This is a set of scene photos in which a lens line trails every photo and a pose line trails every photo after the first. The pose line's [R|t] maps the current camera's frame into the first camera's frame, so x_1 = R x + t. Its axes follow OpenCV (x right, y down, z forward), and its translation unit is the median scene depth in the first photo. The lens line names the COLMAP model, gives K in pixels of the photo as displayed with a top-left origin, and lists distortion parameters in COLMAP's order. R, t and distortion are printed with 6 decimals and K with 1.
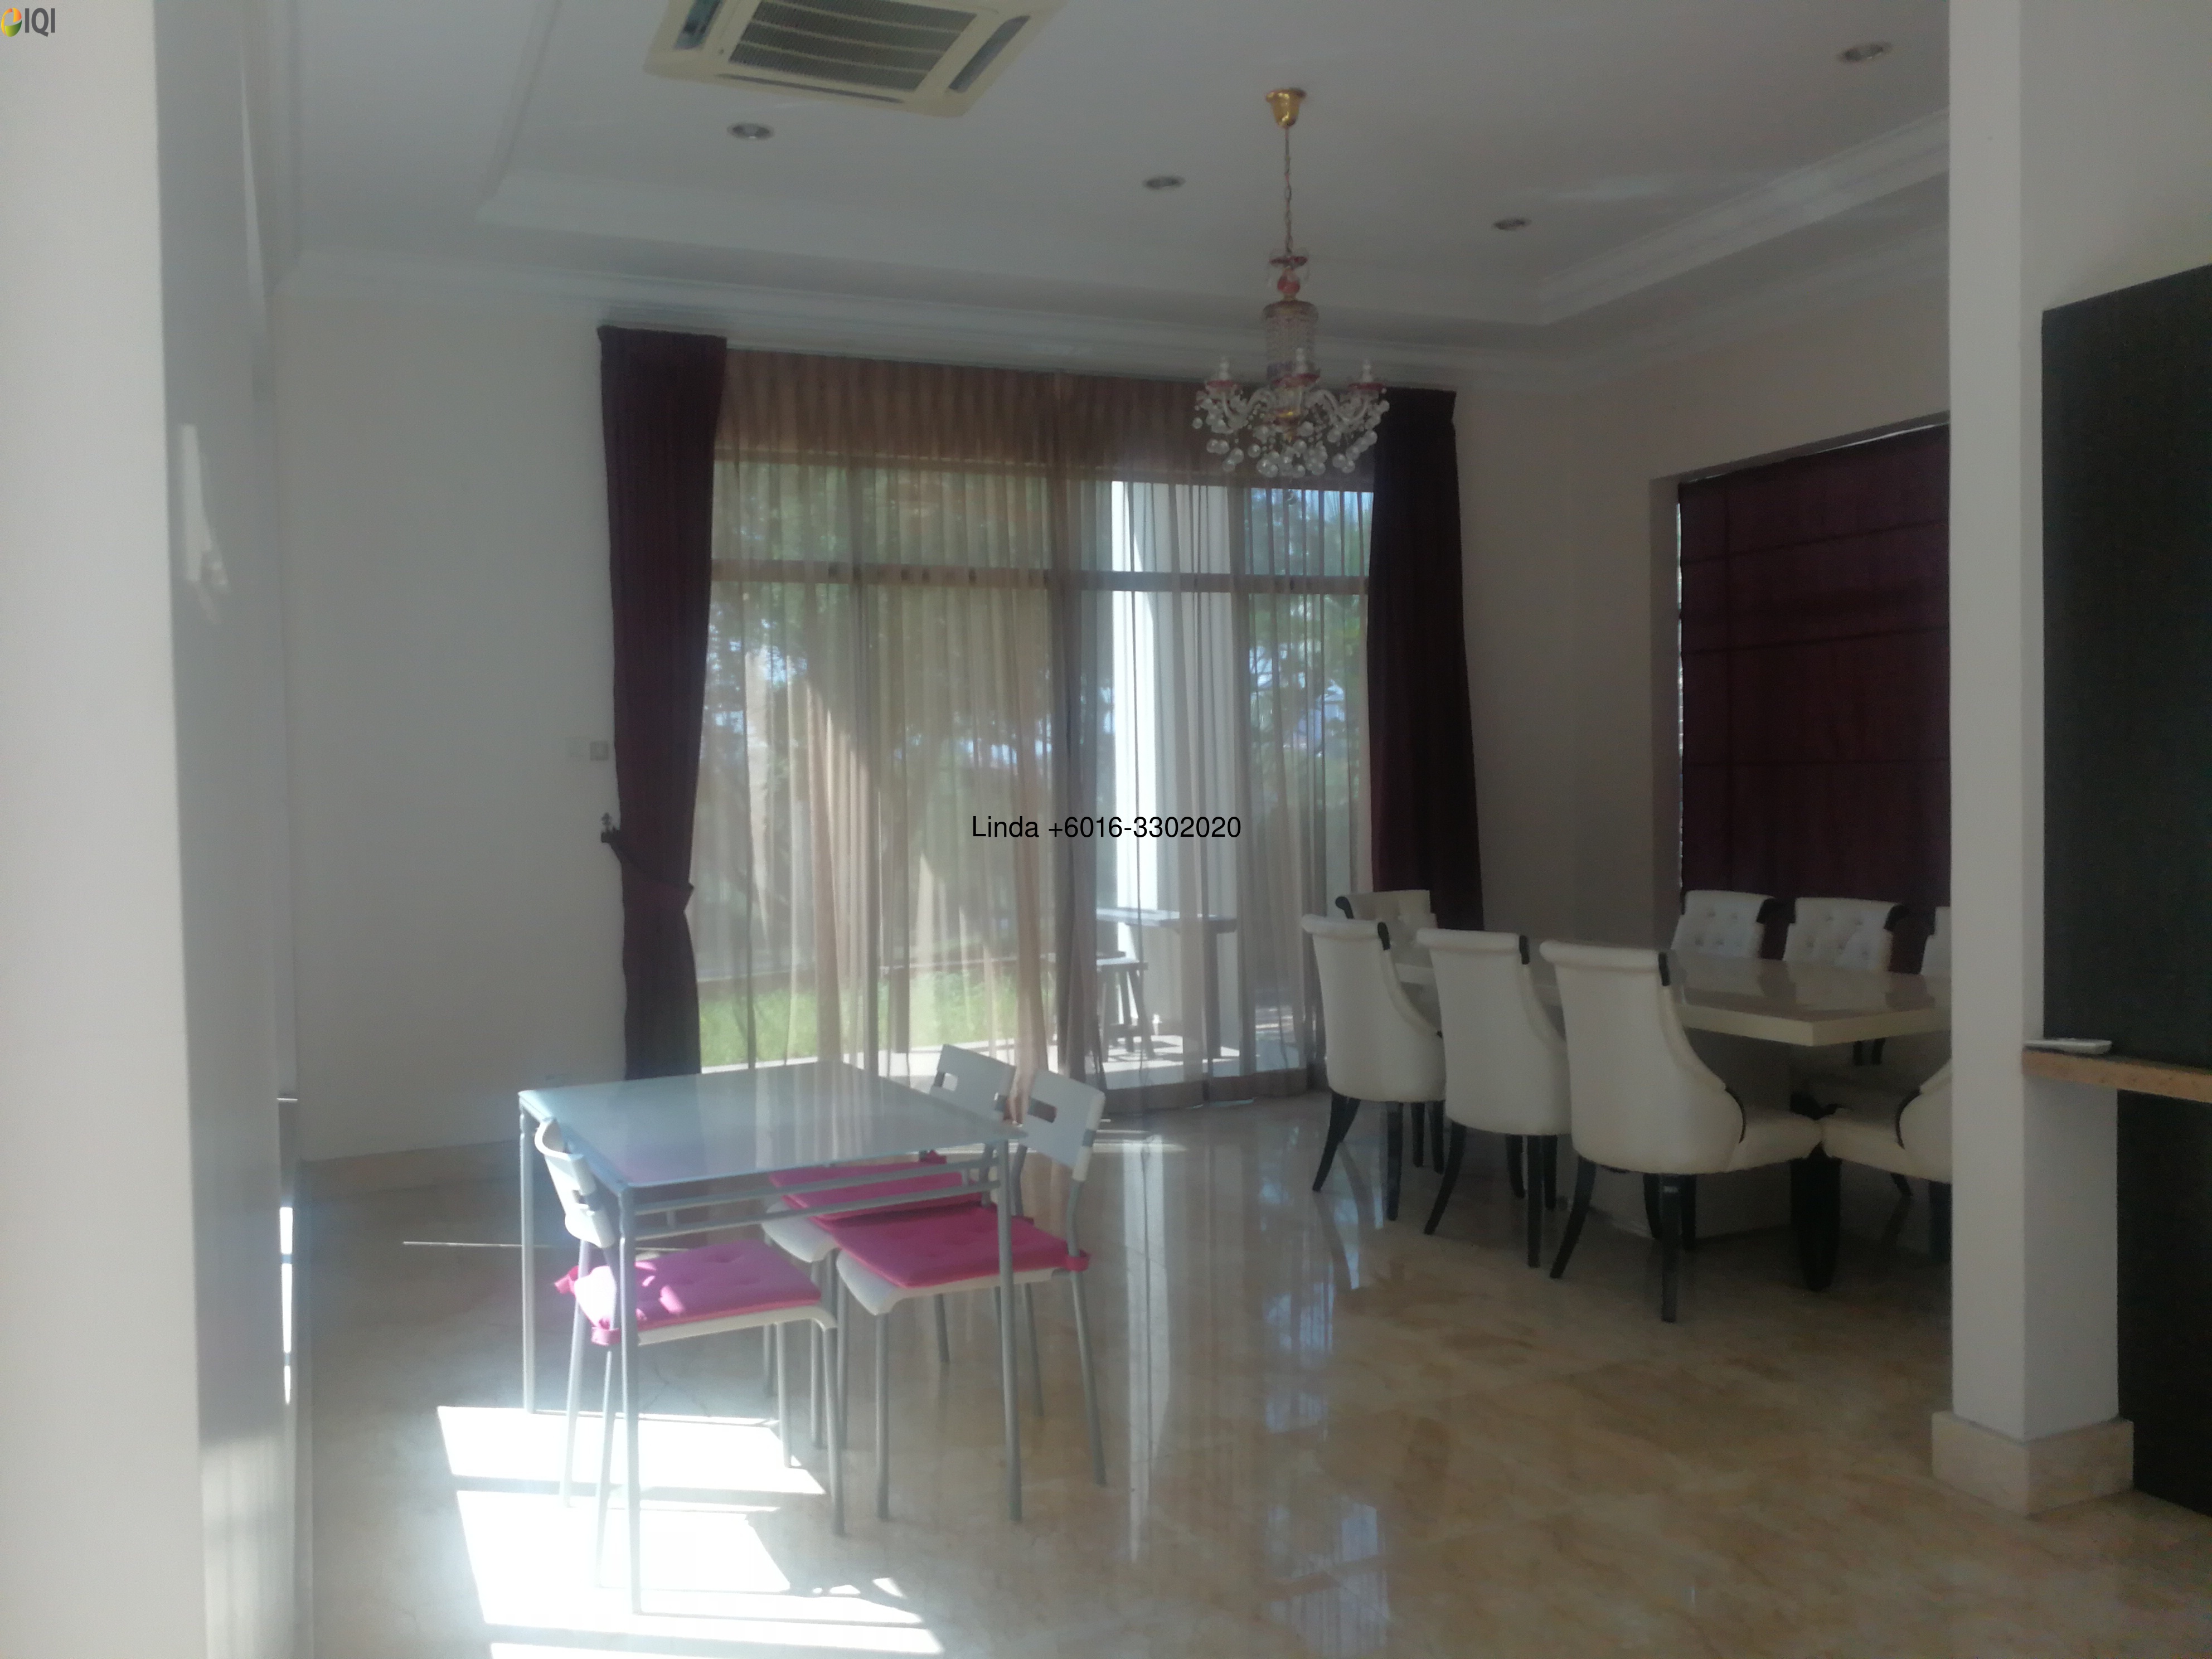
lens RADIAL K [[1770.8, 0, 1105.1], [0, 1770.8, 839.6], [0, 0, 1]] dist [0.028200, -0.013668]
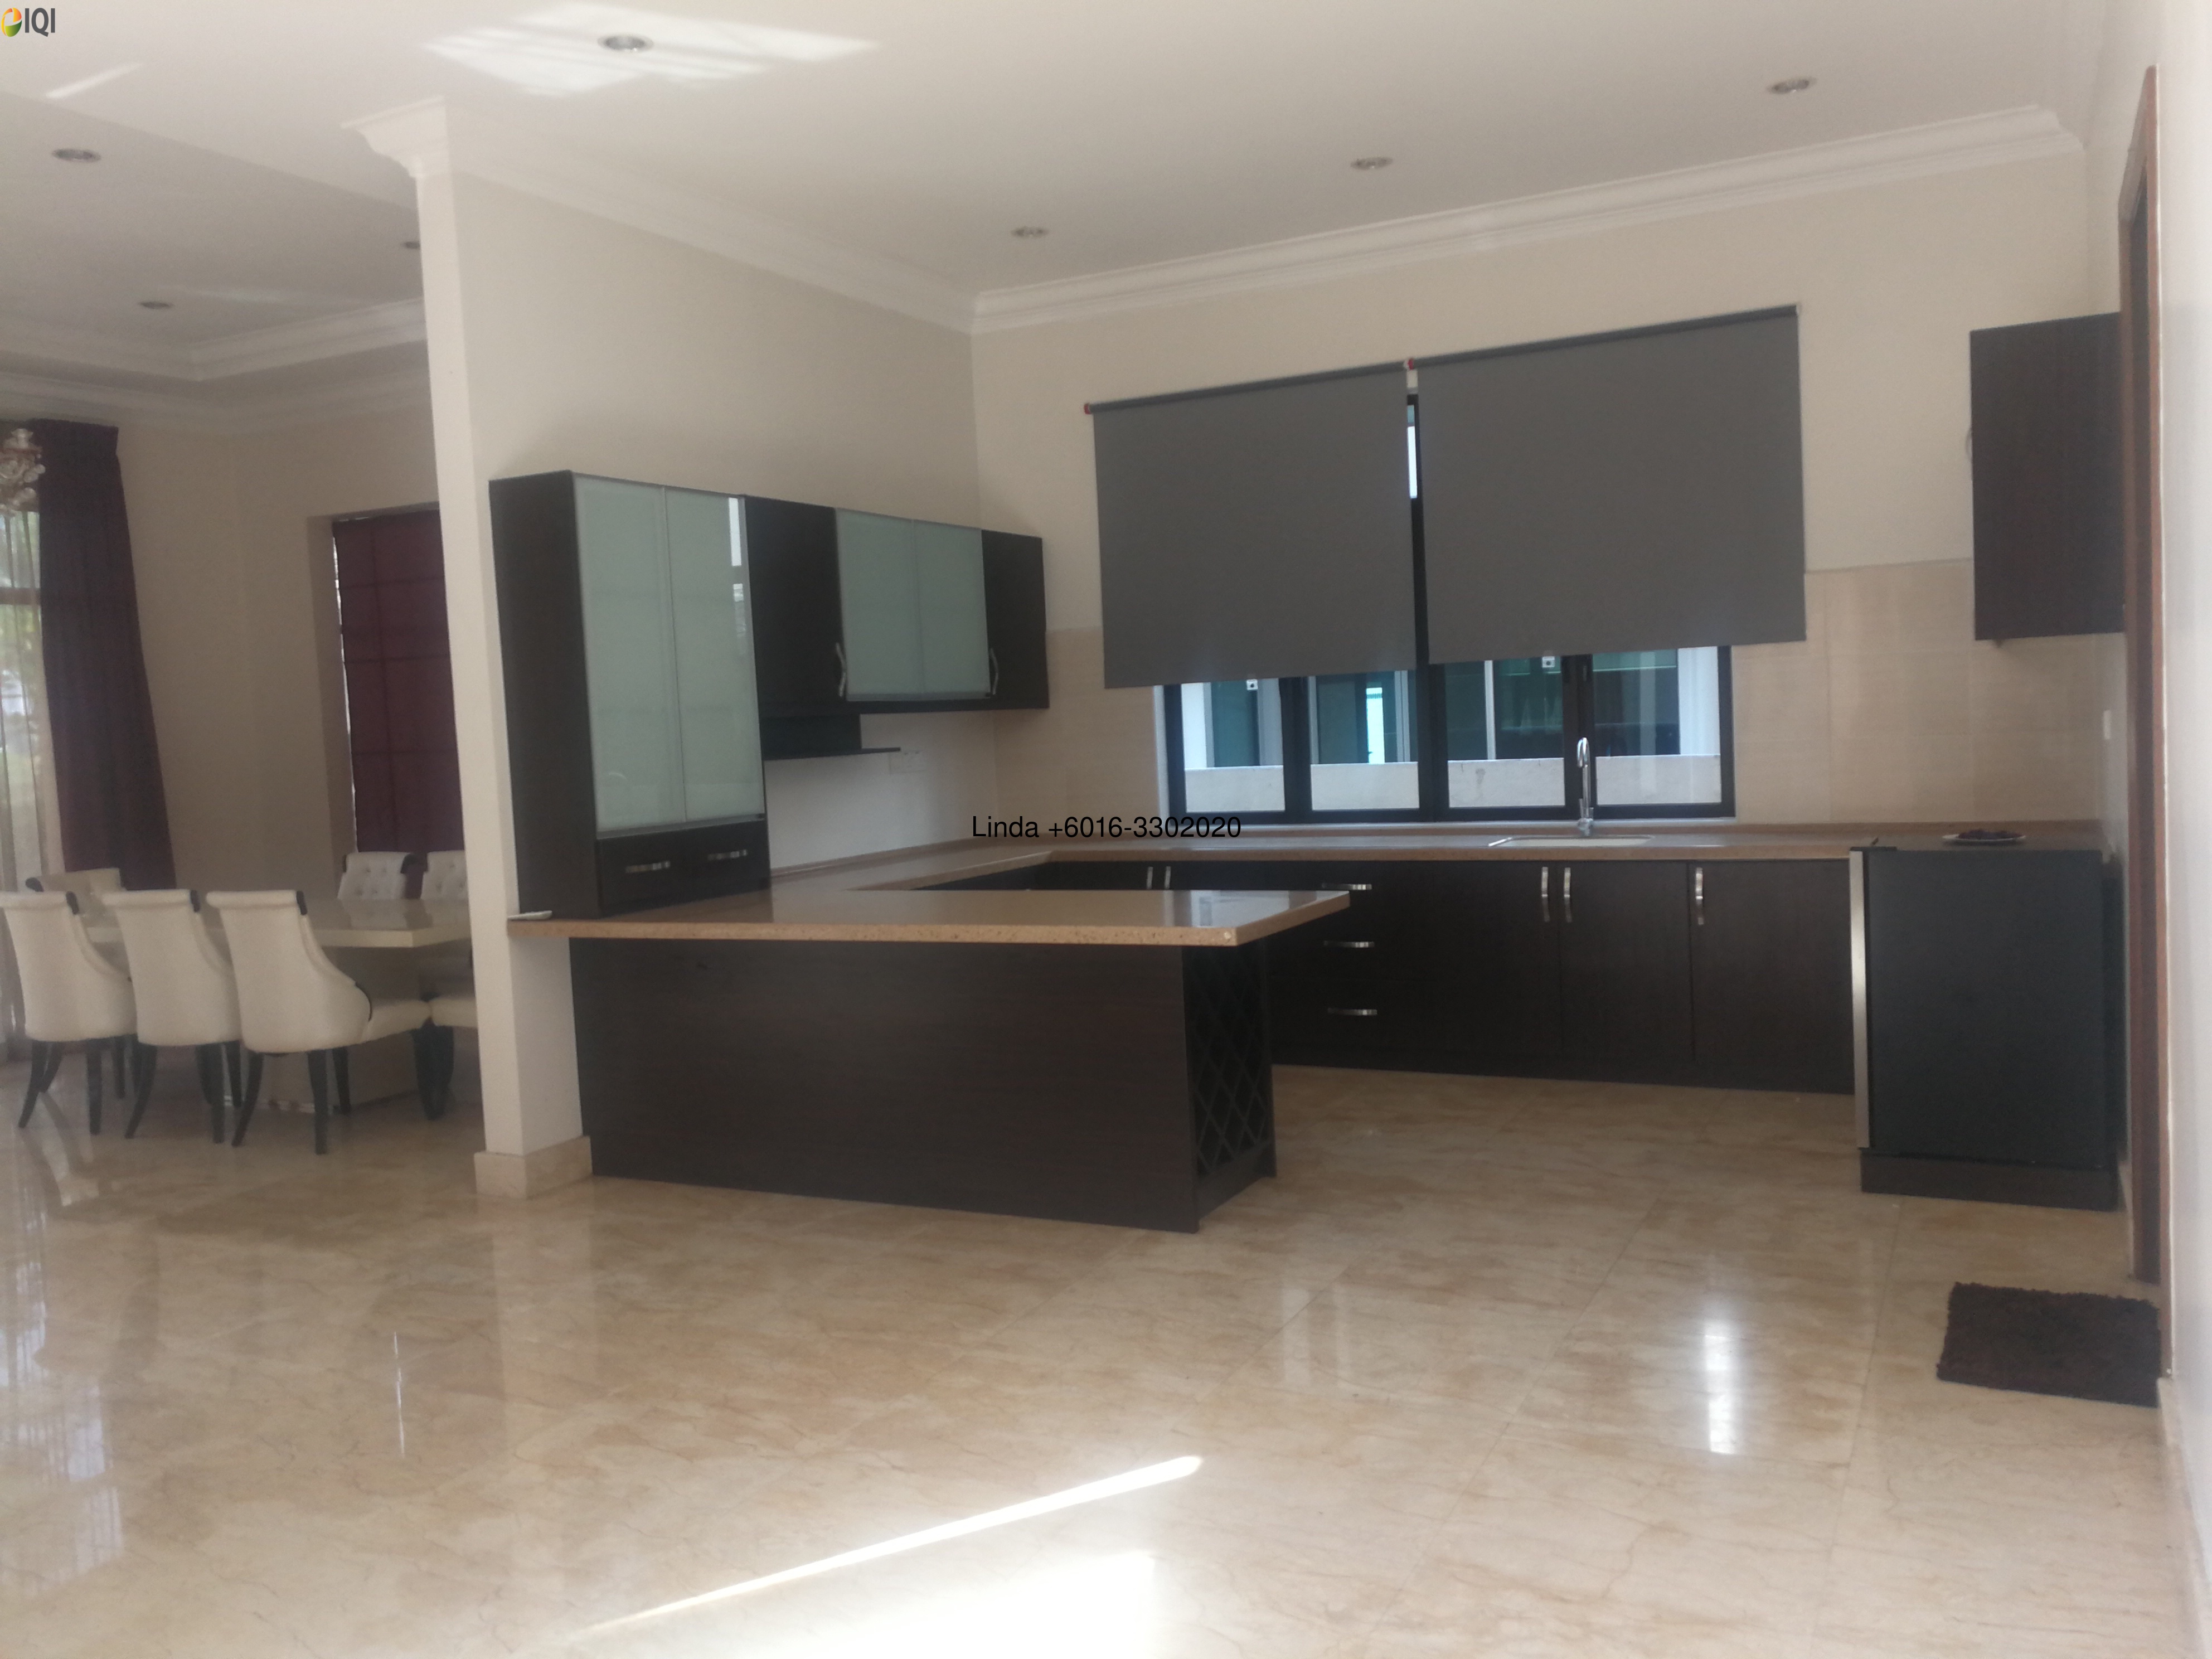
lens RADIAL K [[1770.8, 0, 1105.1], [0, 1770.8, 839.6], [0, 0, 1]] dist [0.028200, -0.013668]
pose [[0.780787, -0.059141, 0.621992, -0.049934], [0.053478, 0.998183, 0.027779, 0.014935], [-0.622504, 0.011574, 0.782531, -0.409036]]
